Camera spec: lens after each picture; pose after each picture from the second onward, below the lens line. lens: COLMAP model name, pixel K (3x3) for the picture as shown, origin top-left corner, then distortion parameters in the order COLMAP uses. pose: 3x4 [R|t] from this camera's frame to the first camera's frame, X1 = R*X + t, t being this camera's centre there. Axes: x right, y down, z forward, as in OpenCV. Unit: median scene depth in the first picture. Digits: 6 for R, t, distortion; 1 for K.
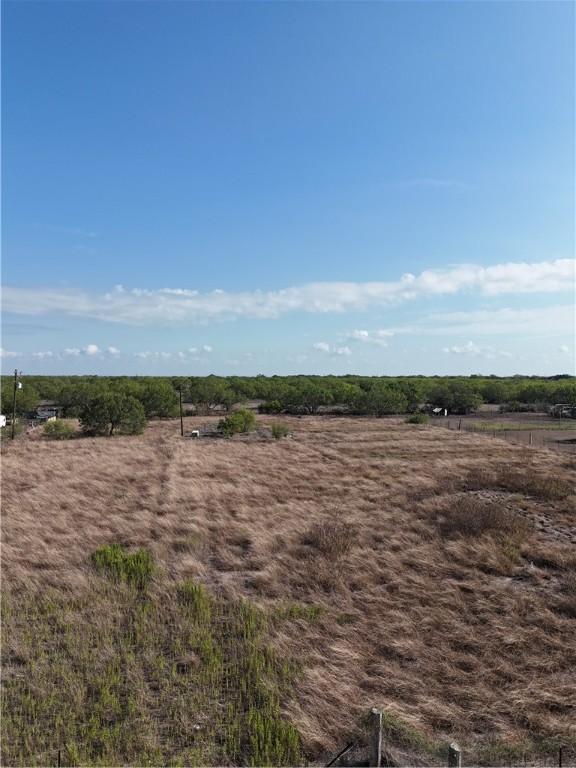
lens RADIAL K [[563.6, 0, 298.7], [0, 563.6, 386.9], [0, 0, 1]] dist [0.069444, -0.062469]
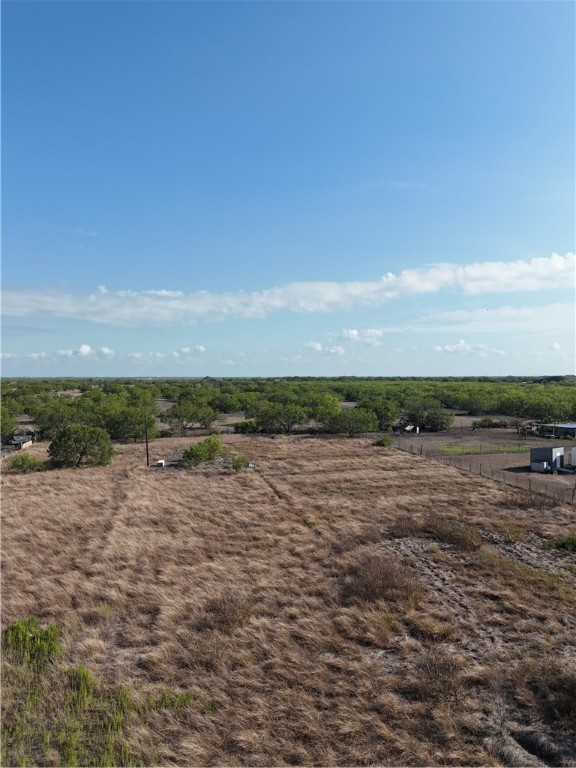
lens RADIAL K [[563.6, 0, 309.2], [0, 563.6, 376.7], [0, 0, 1]] dist [0.069444, -0.062469]
pose [[0.999989, -0.000156, 0.004666, 0.098372], [0.000161, 0.999999, -0.001070, -0.087953], [-0.004665, 0.001071, 0.999989, -0.048773]]
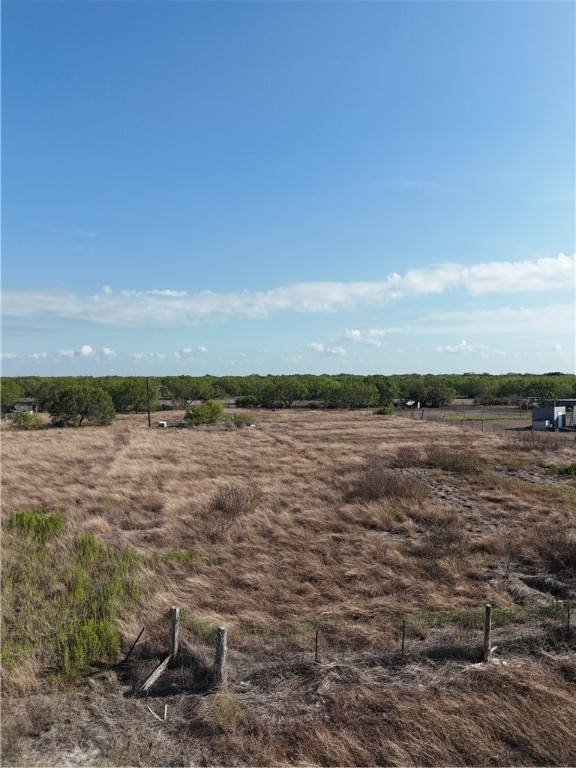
lens RADIAL K [[563.6, 0, 308.5], [0, 563.6, 379.0], [0, 0, 1]] dist [0.069444, -0.062469]
pose [[0.999954, -0.008852, 0.003773, 0.095566], [0.008923, 0.999775, -0.019267, 0.025266], [-0.003602, 0.019299, 0.999807, -0.048641]]
